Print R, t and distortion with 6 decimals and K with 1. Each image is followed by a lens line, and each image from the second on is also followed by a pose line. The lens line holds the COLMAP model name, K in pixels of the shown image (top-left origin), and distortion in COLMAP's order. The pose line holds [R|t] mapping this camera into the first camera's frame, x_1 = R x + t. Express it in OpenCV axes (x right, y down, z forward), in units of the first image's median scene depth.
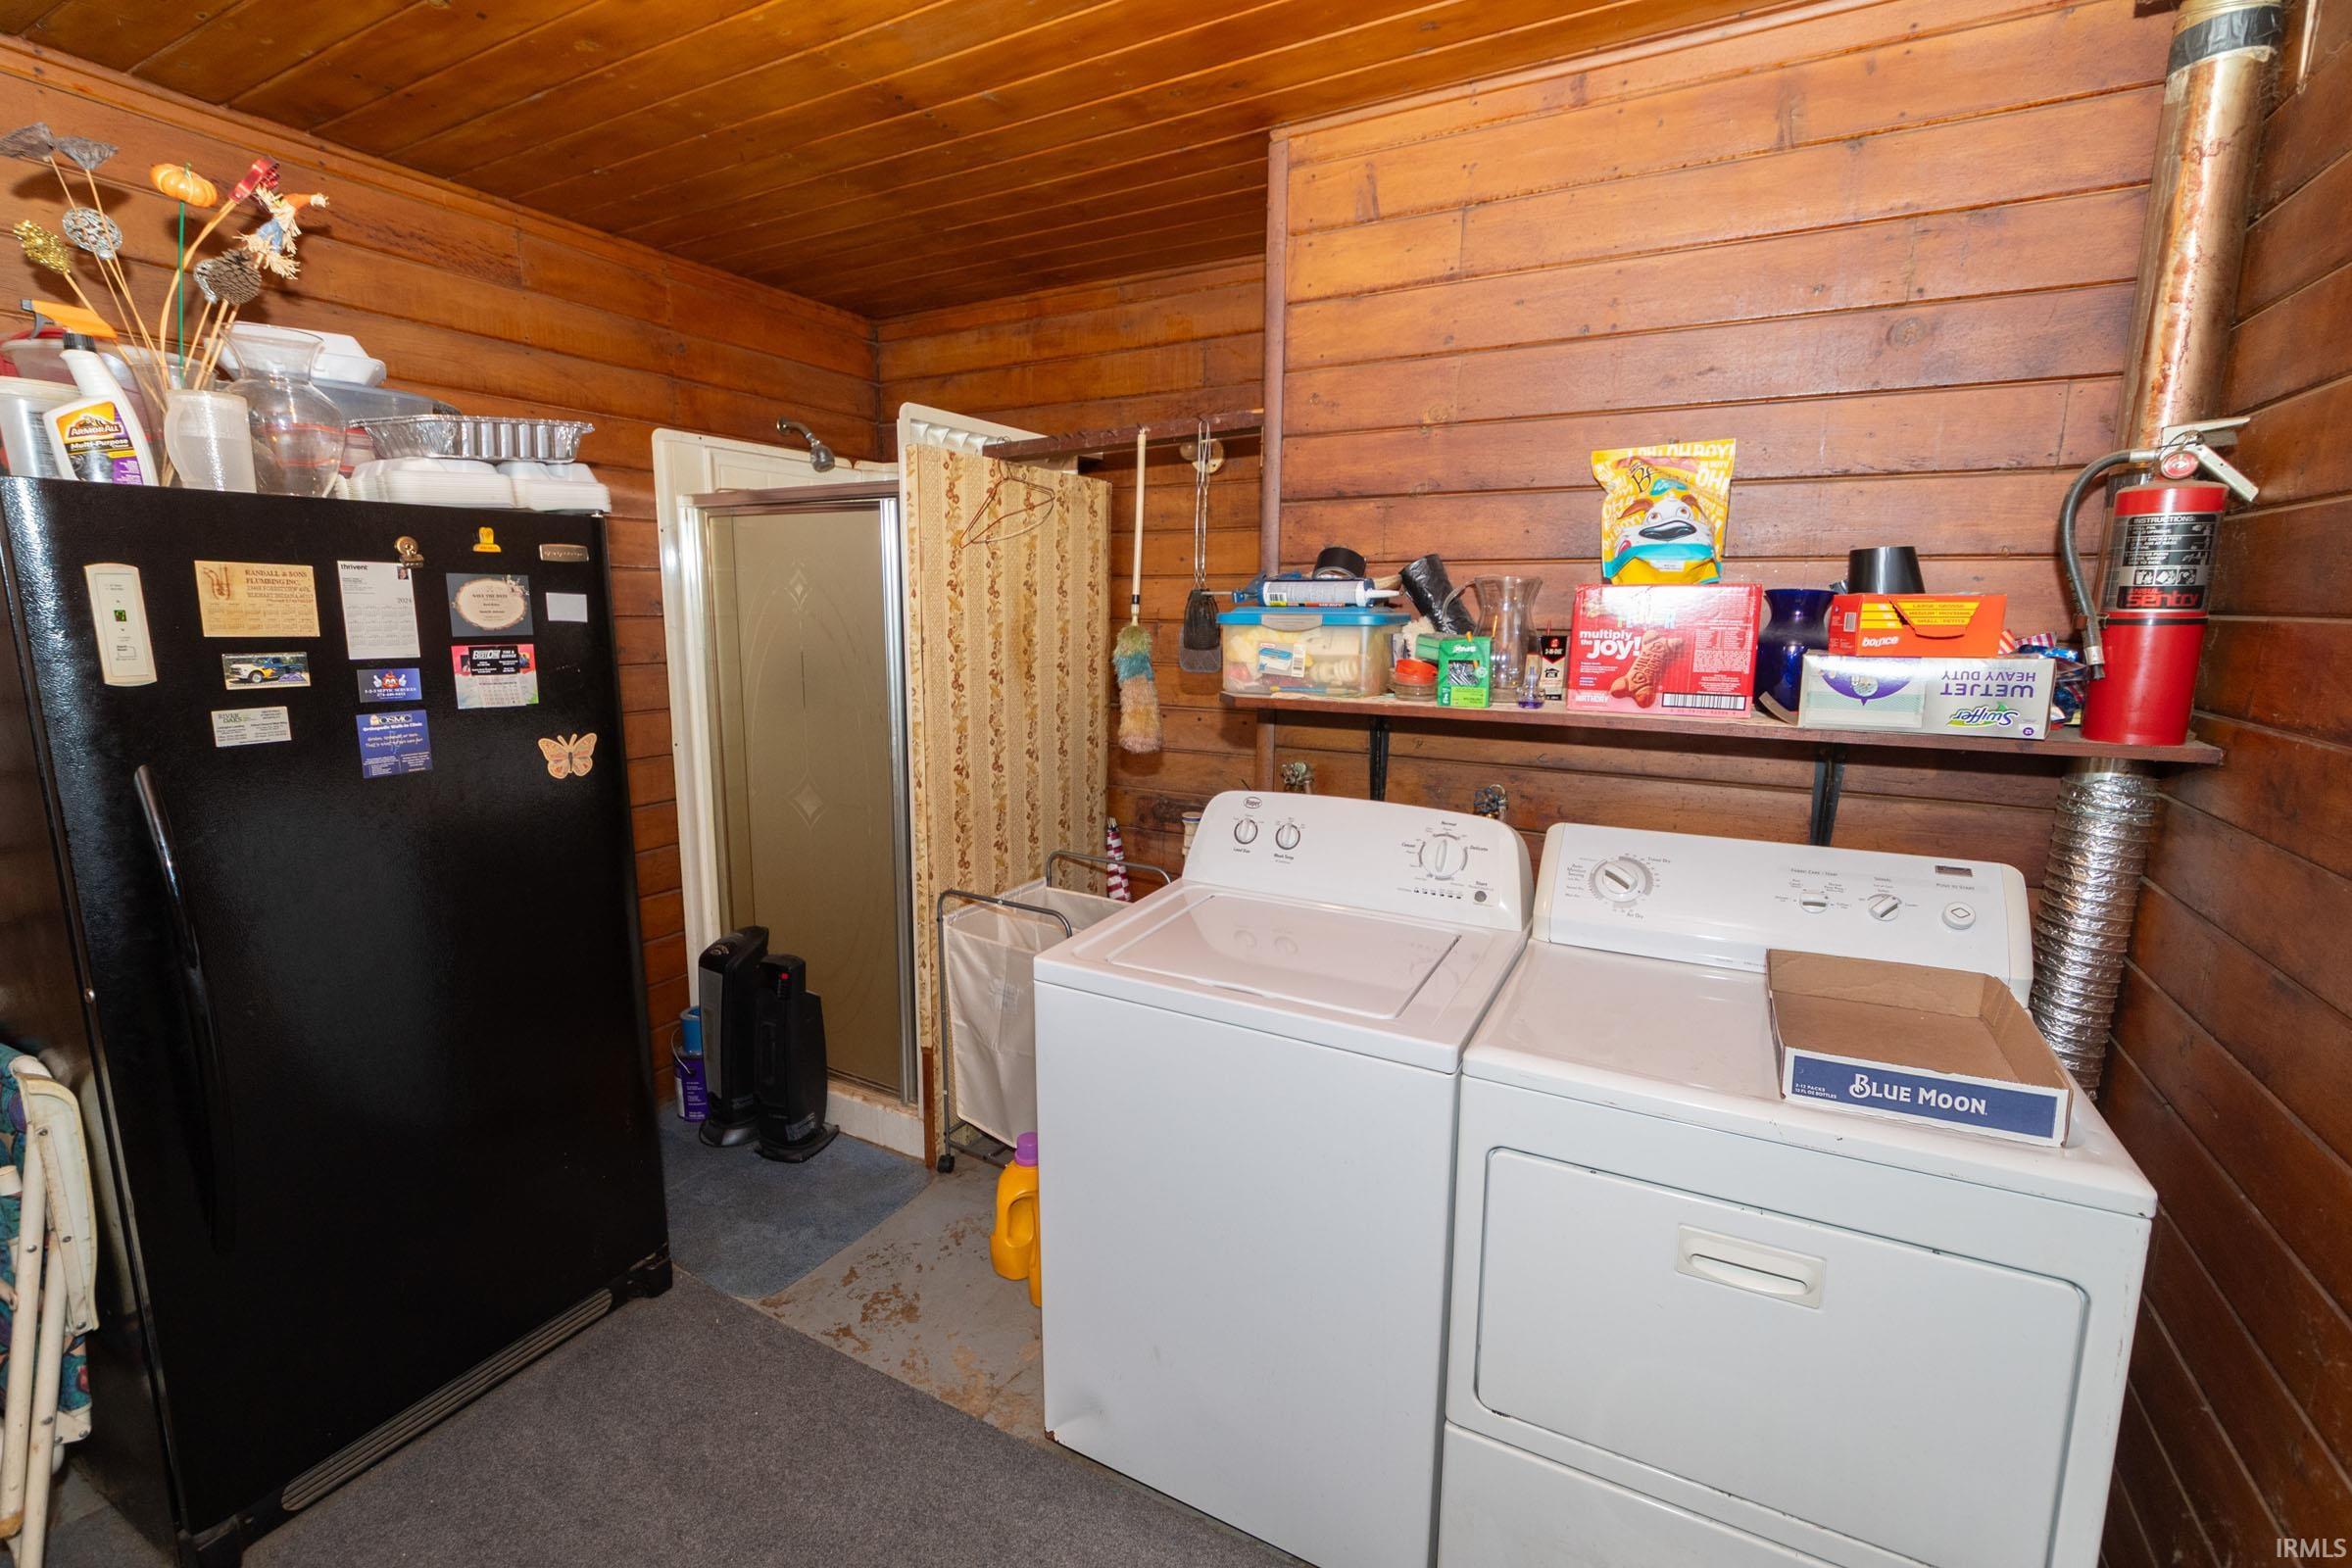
lens RADIAL K [[1040.0, 0, 1172.4], [0, 1040.0, 771.3], [0, 0, 1]] dist [0.006914, -0.000752]
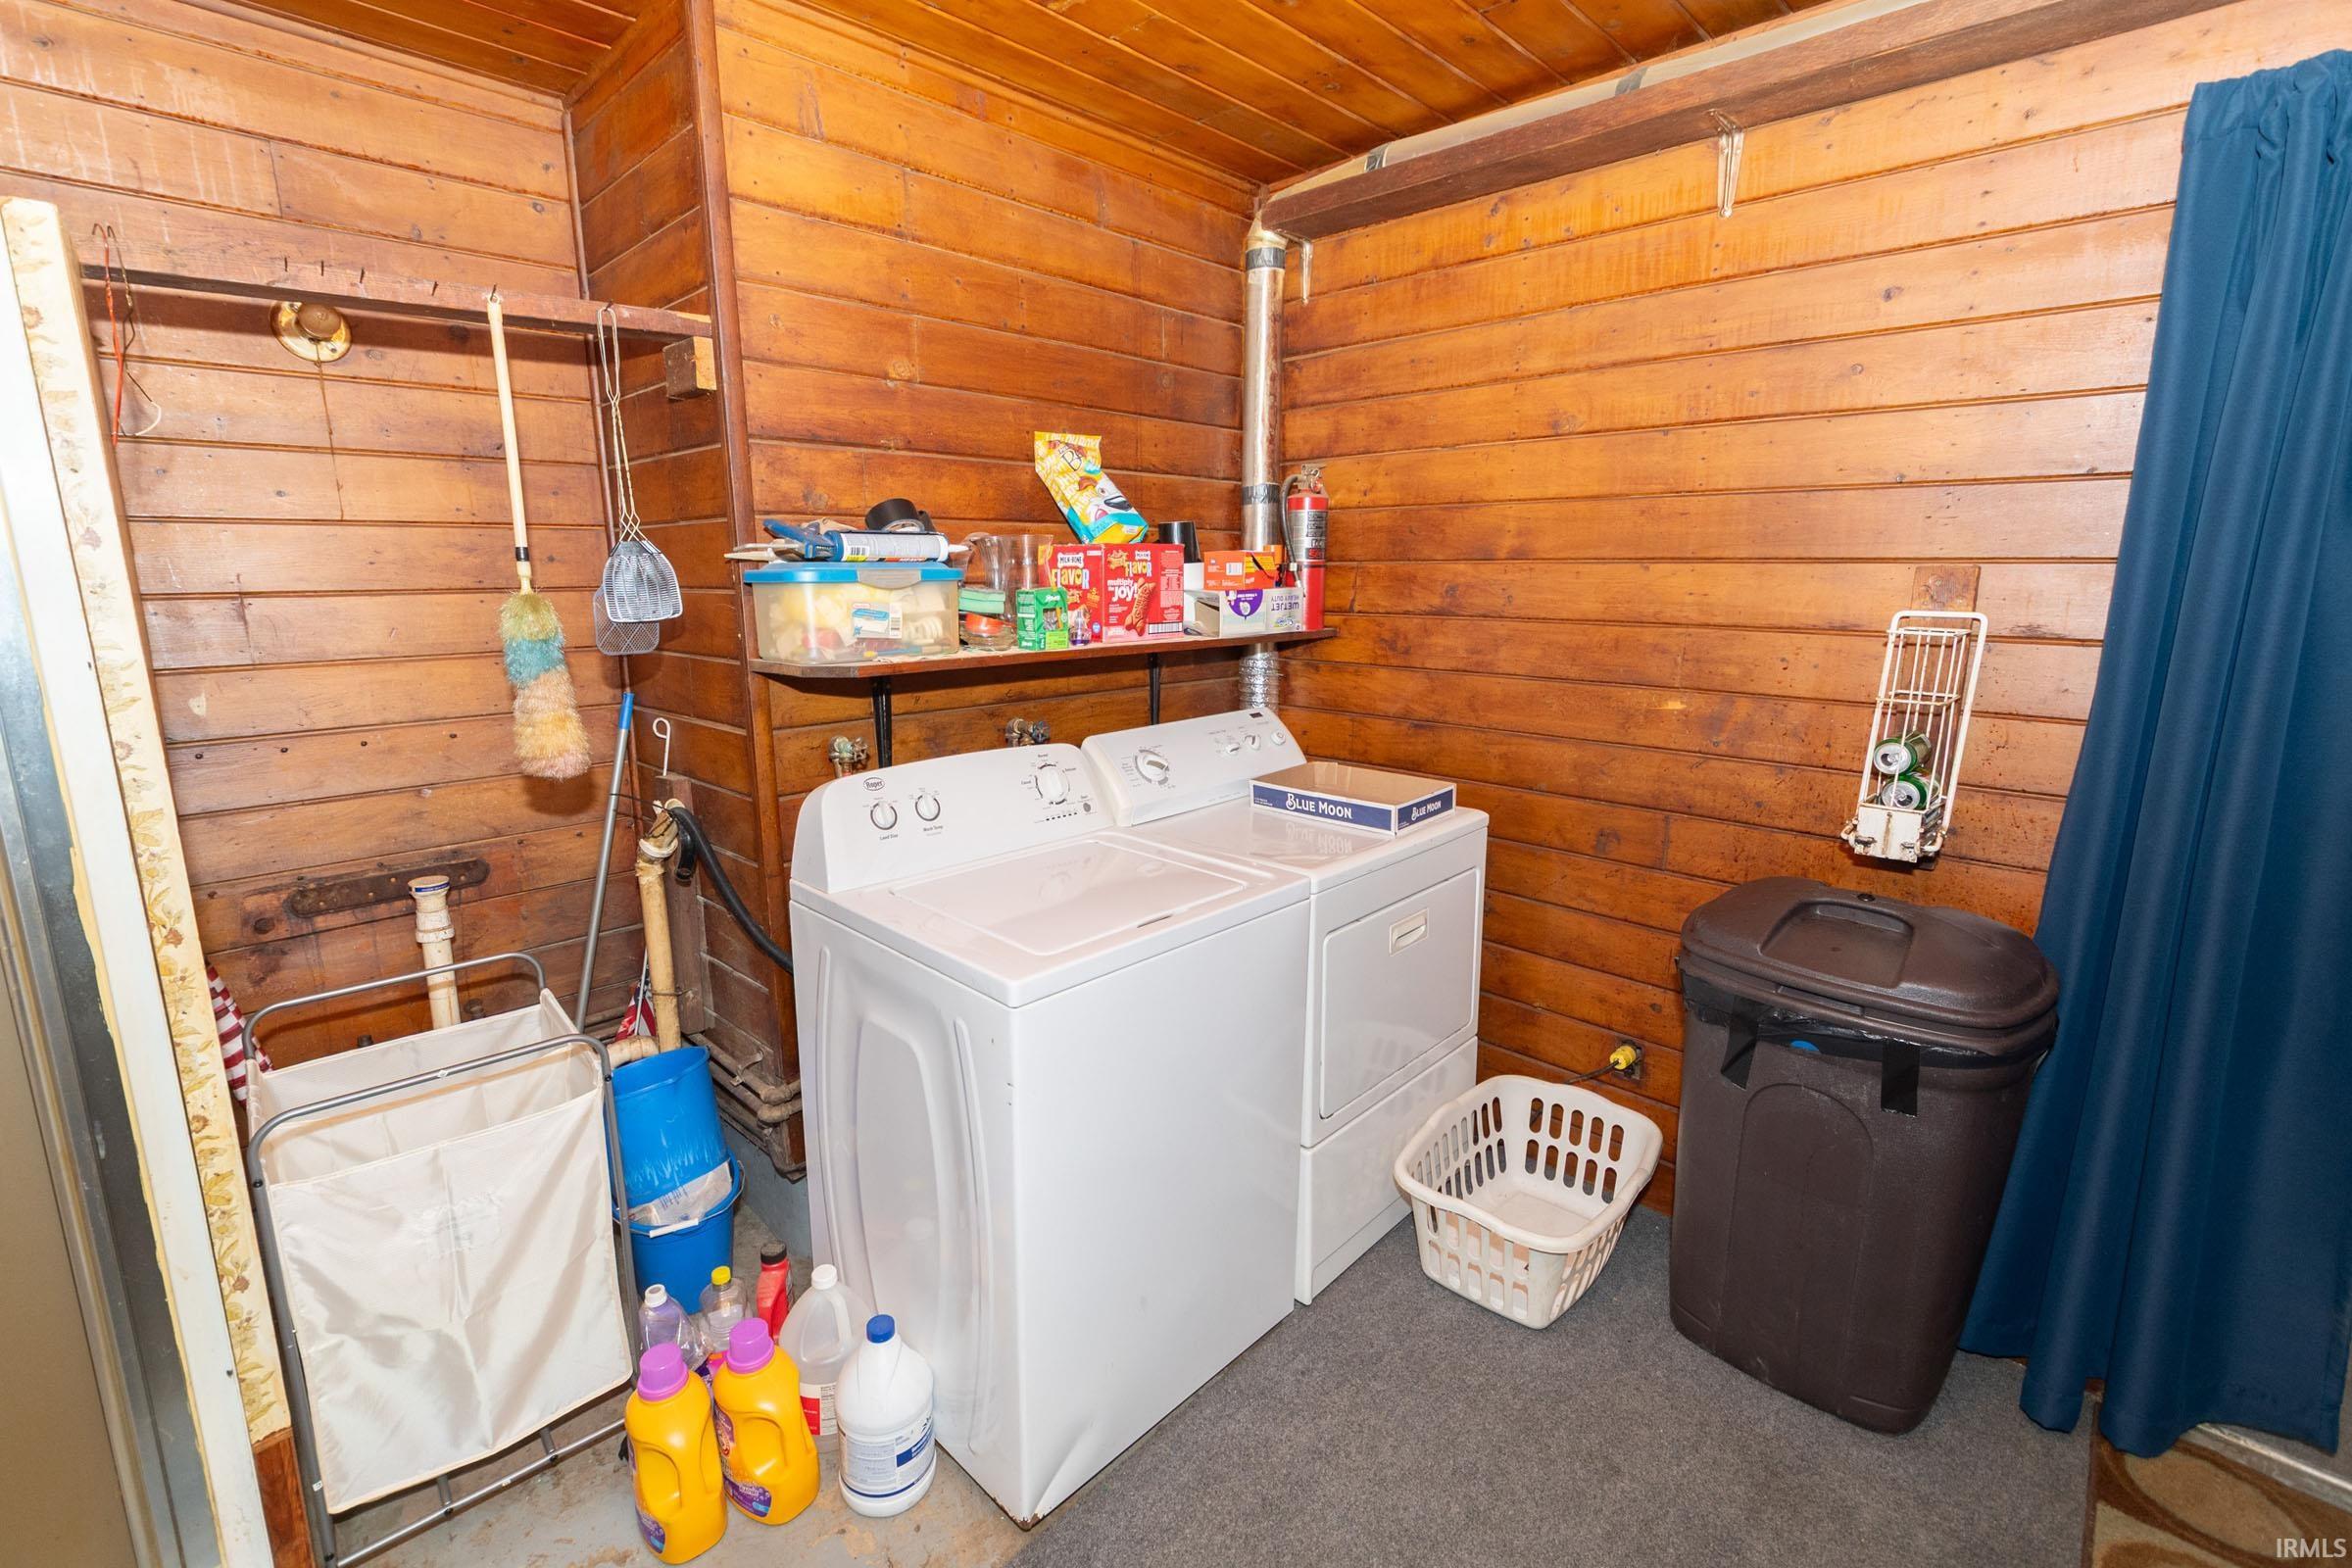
lens RADIAL K [[1040.0, 0, 1173.8], [0, 1040.0, 779.4], [0, 0, 1]] dist [0.006914, -0.000752]
pose [[0.266660, -0.197626, 0.943311, -0.719638], [0.166218, 0.973516, 0.156966, -0.073317], [-0.949349, 0.114938, 0.292447, 0.512562]]
